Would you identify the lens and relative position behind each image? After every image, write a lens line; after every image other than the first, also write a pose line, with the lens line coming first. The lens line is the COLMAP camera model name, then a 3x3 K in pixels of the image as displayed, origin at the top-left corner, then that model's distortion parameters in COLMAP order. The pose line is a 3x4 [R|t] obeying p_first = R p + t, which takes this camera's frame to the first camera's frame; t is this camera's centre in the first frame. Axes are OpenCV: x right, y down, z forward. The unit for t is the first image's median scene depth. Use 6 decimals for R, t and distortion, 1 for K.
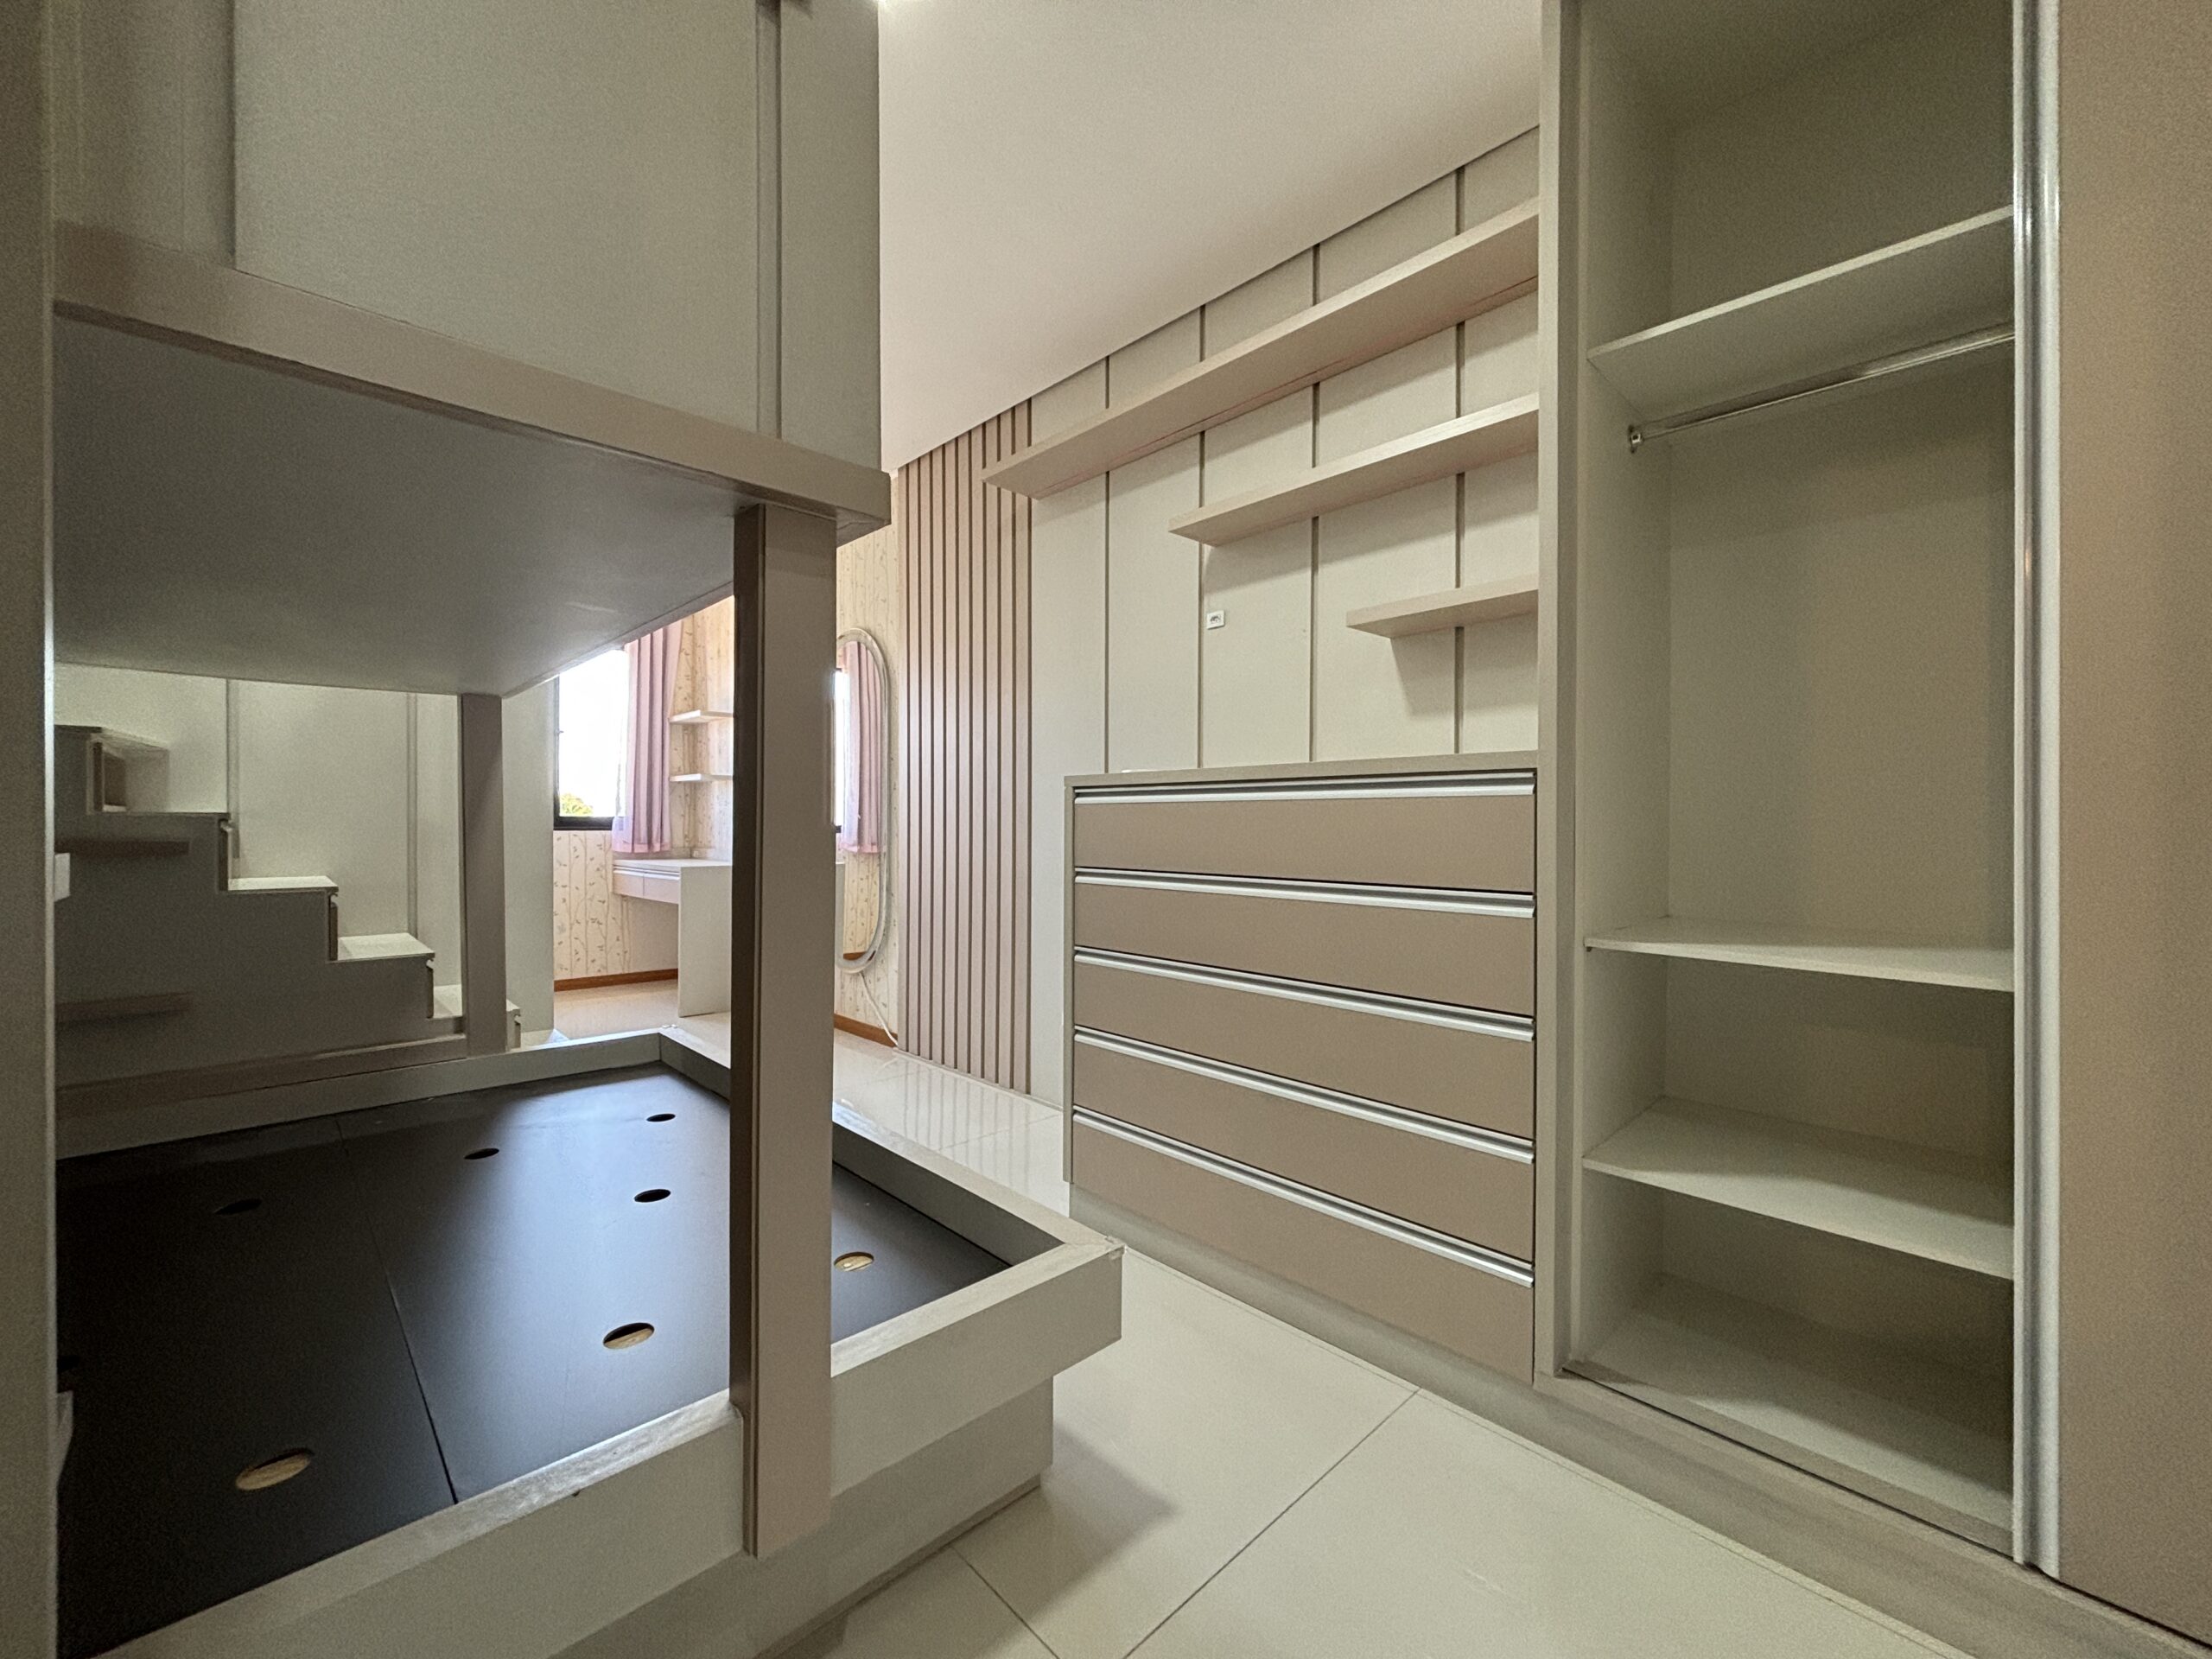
lens RADIAL K [[884.7, 0, 1103.2], [0, 884.7, 826.5], [0, 0, 1]] dist [0.001060, -0.000394]
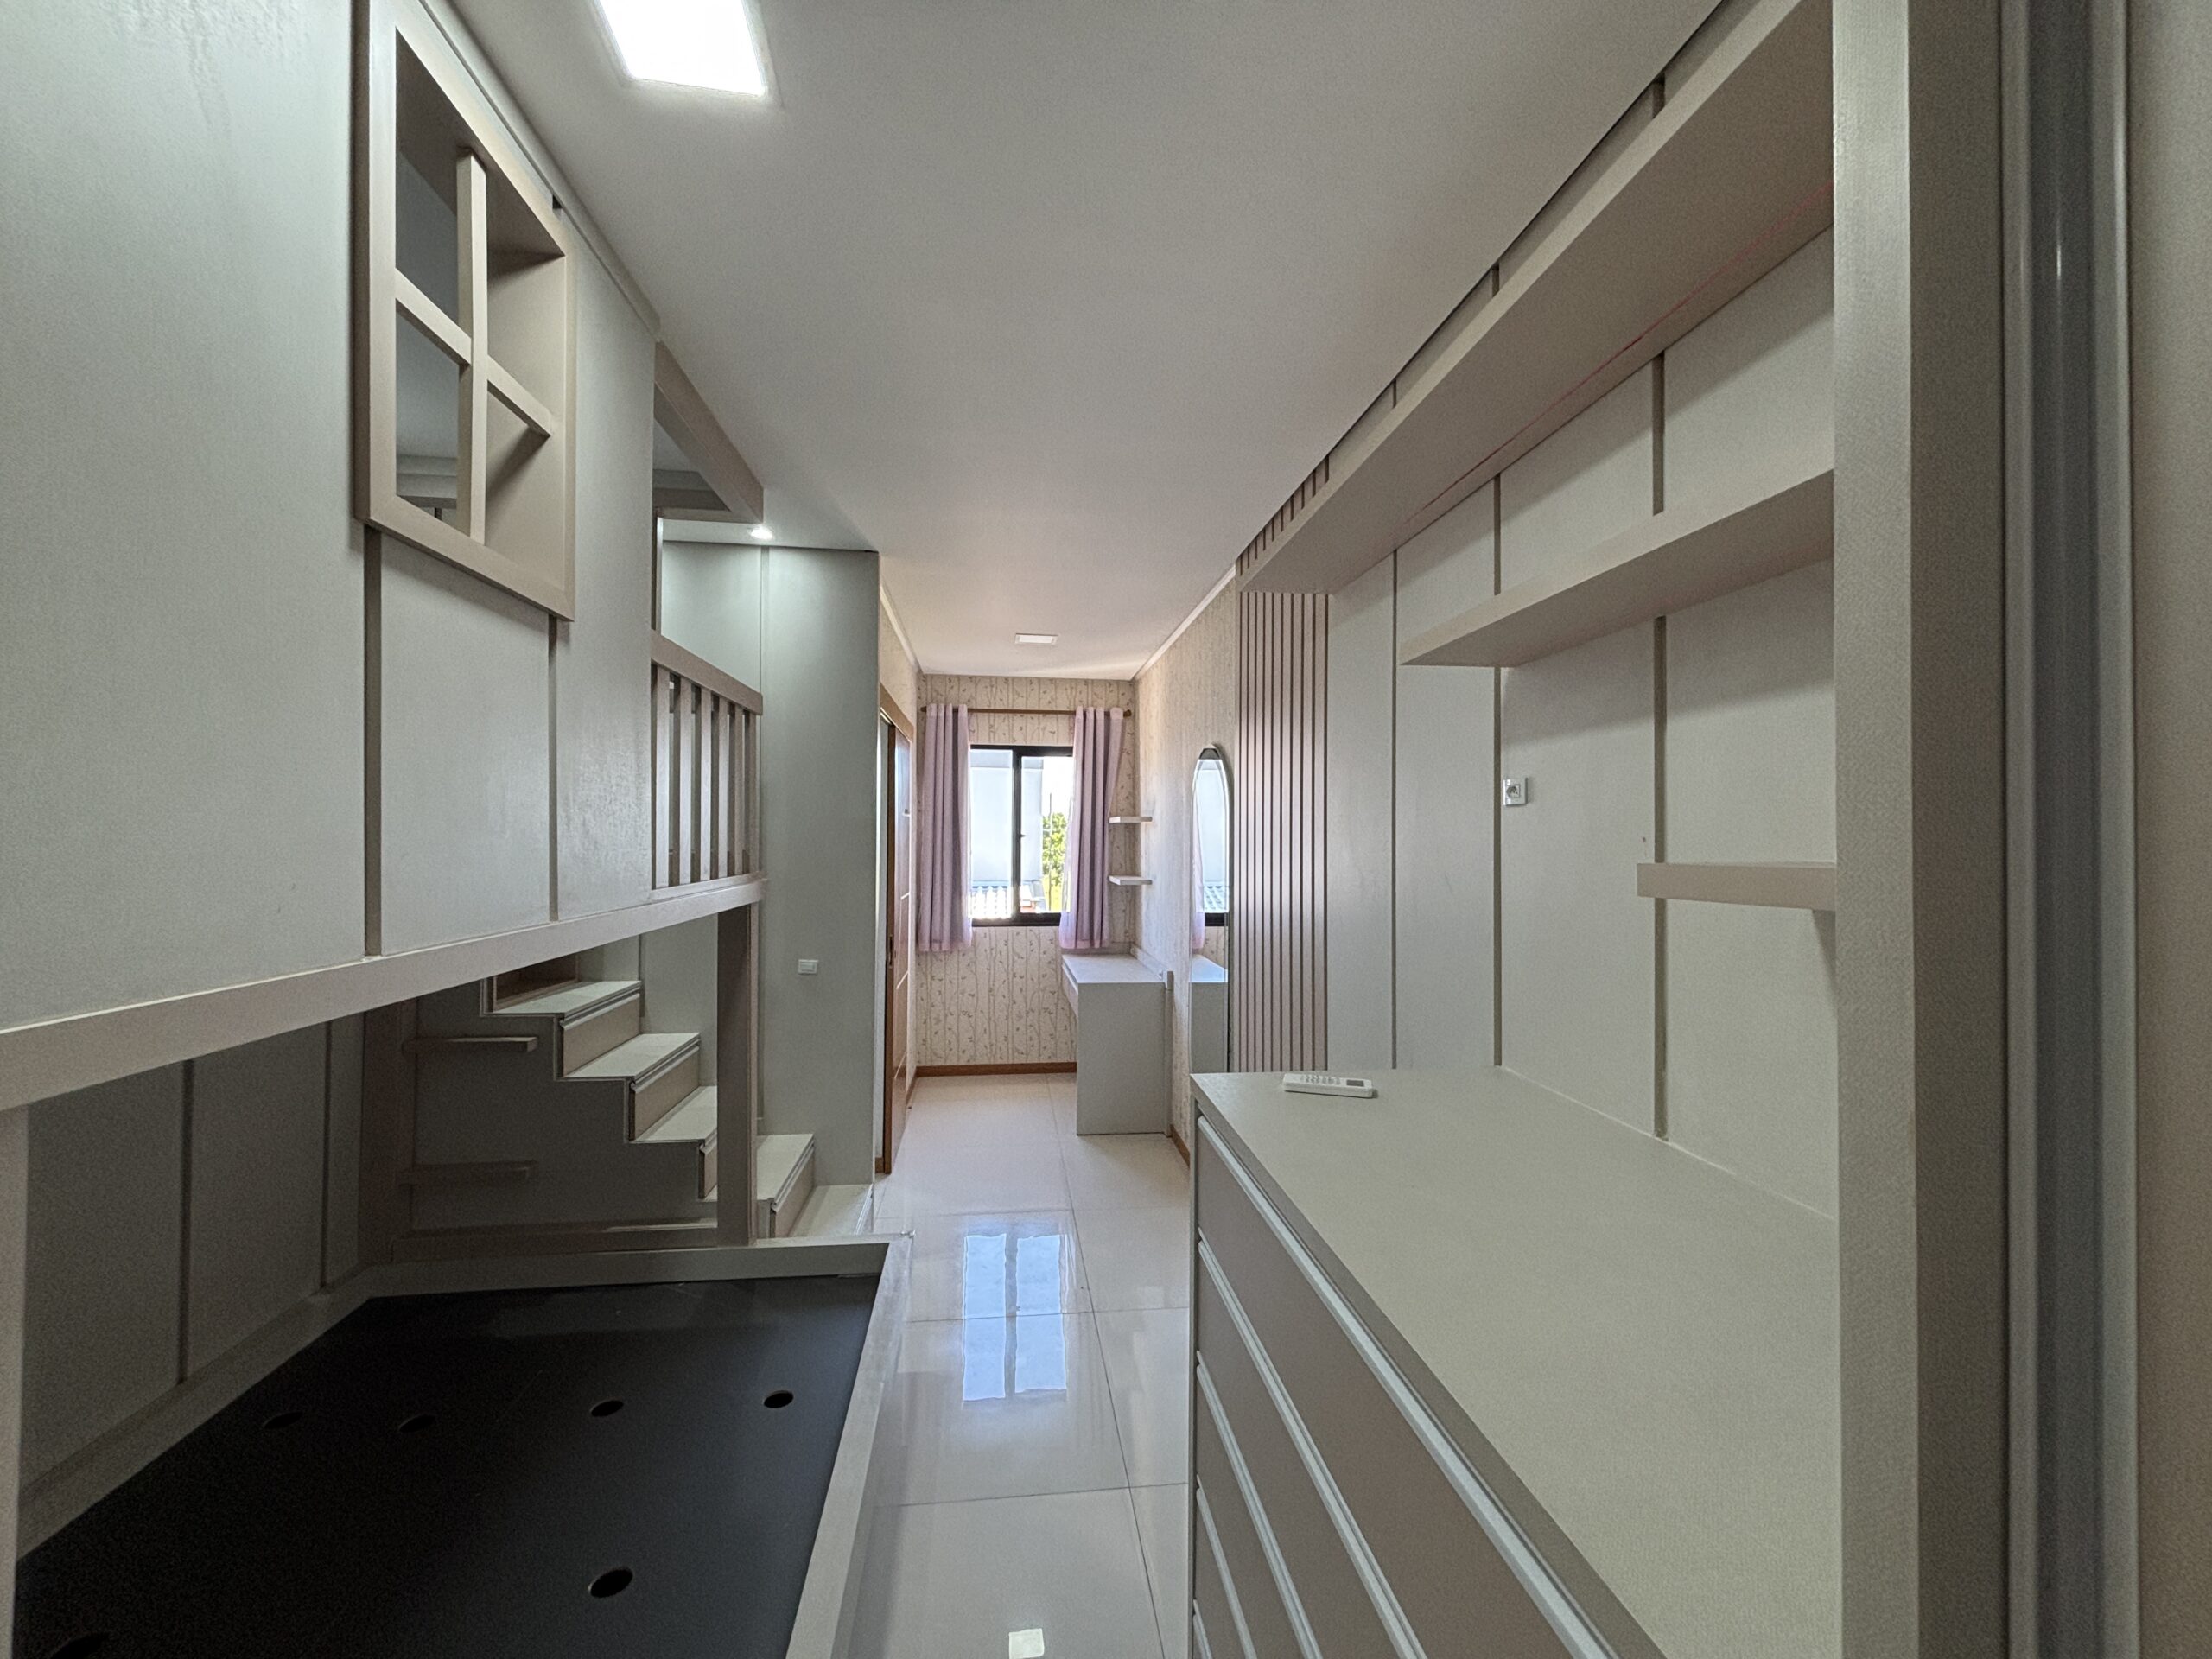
lens RADIAL K [[884.7, 0, 1103.2], [0, 884.7, 826.5], [0, 0, 1]] dist [0.001060, -0.000394]
pose [[0.800830, -0.008682, -0.598829, 0.254747], [-0.003861, 0.999799, -0.019659, -0.195208], [0.598879, 0.018055, 0.800636, 0.363903]]
